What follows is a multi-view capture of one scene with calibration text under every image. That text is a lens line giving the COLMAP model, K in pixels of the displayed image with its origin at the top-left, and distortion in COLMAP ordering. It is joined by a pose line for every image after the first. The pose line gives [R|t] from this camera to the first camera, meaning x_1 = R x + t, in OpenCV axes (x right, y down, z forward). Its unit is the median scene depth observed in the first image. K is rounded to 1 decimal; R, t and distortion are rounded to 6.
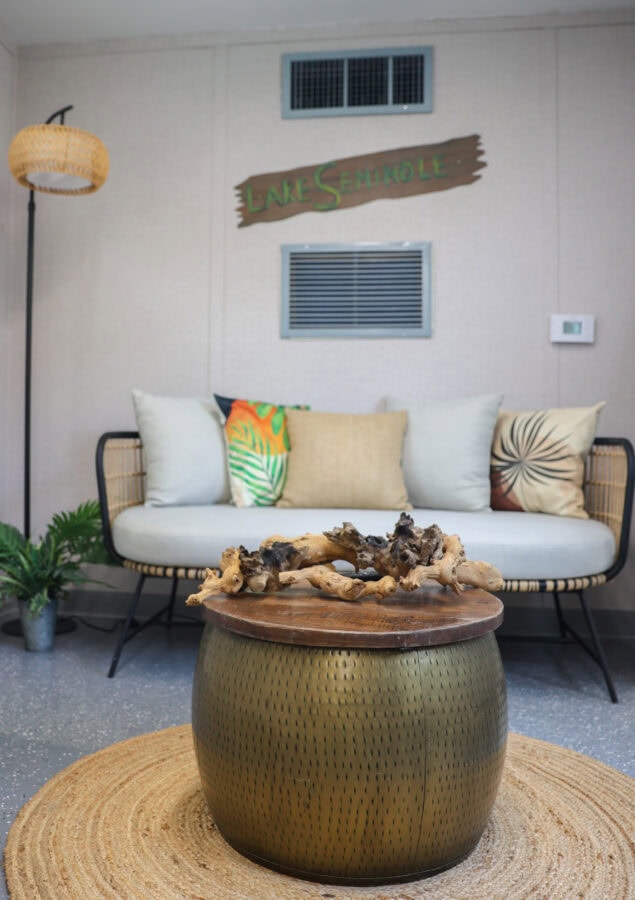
lens RADIAL K [[670.3, 0, 317.5], [0, 670.3, 450.0], [0, 0, 1]] dist [-0.072712, -0.000572]
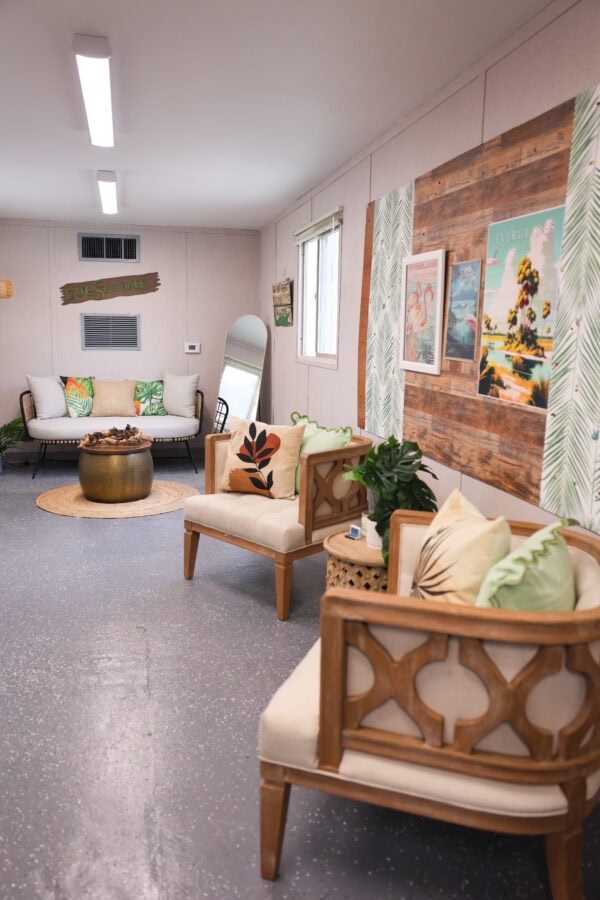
lens RADIAL K [[681.4, 0, 300.0], [0, 681.4, 450.0], [0, 0, 1]] dist [-0.110003, 0.091416]
pose [[0.944680, -0.057972, 0.322829, -0.133718], [-0.008531, 0.979580, 0.200872, -0.350618], [-0.327882, -0.192514, 0.924896, -1.912773]]
